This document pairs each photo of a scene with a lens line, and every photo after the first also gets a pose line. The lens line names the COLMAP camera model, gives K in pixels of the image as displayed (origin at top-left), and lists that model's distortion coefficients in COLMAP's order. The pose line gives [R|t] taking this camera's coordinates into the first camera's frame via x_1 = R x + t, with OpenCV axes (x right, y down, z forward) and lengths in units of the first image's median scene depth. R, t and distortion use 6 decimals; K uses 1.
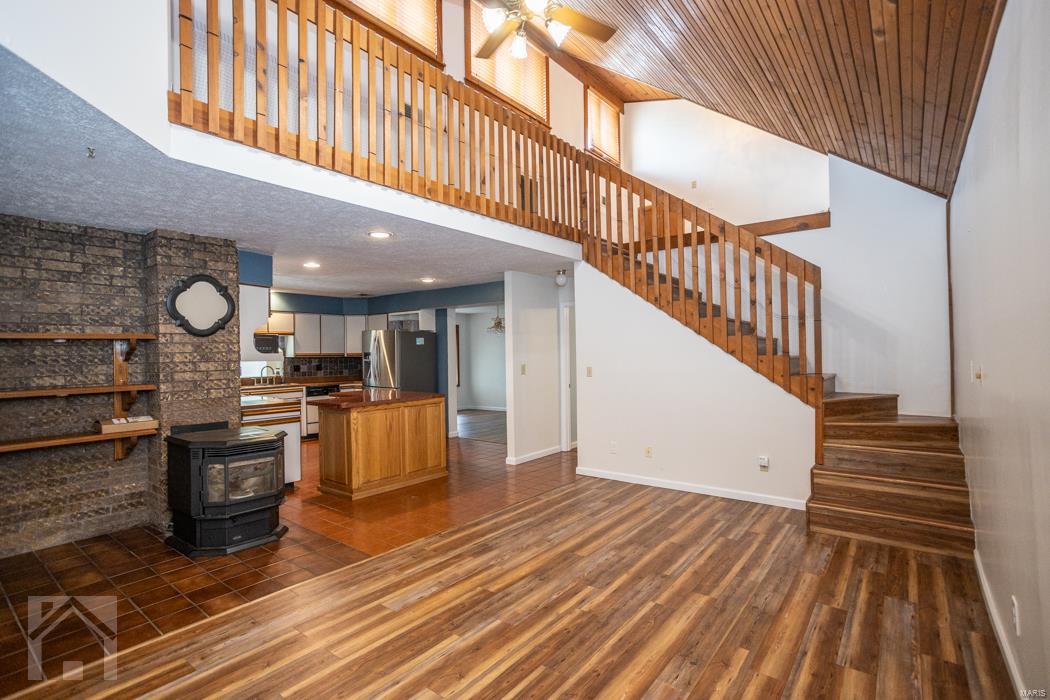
lens RADIAL K [[505.8, 0, 520.5], [0, 505.8, 348.8], [0, 0, 1]] dist [-0.051233, 0.031953]
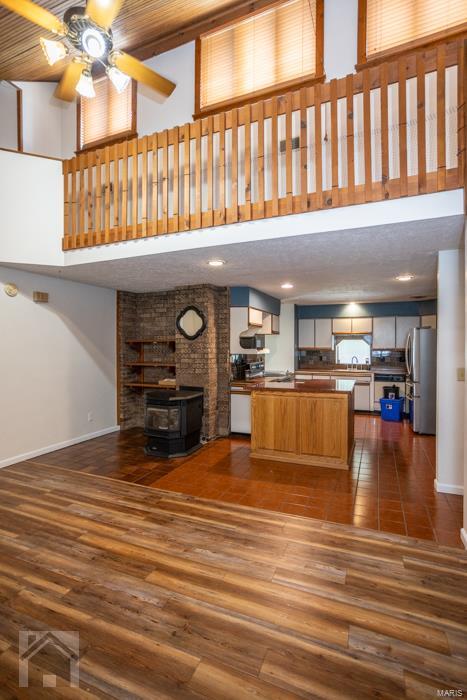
lens RADIAL K [[337.2, 0, 234.7], [0, 337.2, 346.6], [0, 0, 1]] dist [-0.051233, 0.031953]
pose [[0.265582, 0.012886, -0.964002, 0.758621], [0.005415, 0.999875, 0.014858, -0.020477], [0.964073, -0.009166, 0.265479, 1.013131]]
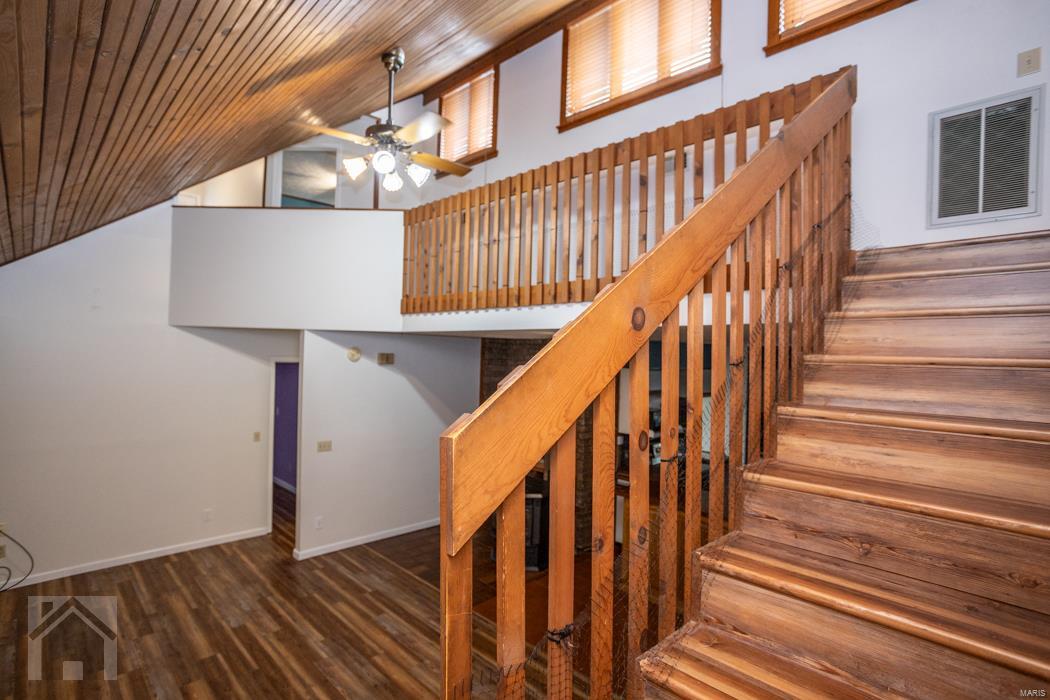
lens RADIAL K [[511.6, 0, 520.4], [0, 511.6, 349.5], [0, 0, 1]] dist [-0.059283, 0.032132]
pose [[-0.121081, -0.002018, -0.992641, 0.971059], [-0.018697, 0.999825, 0.000248, -0.240178], [0.992467, 0.018589, -0.121097, 1.295771]]
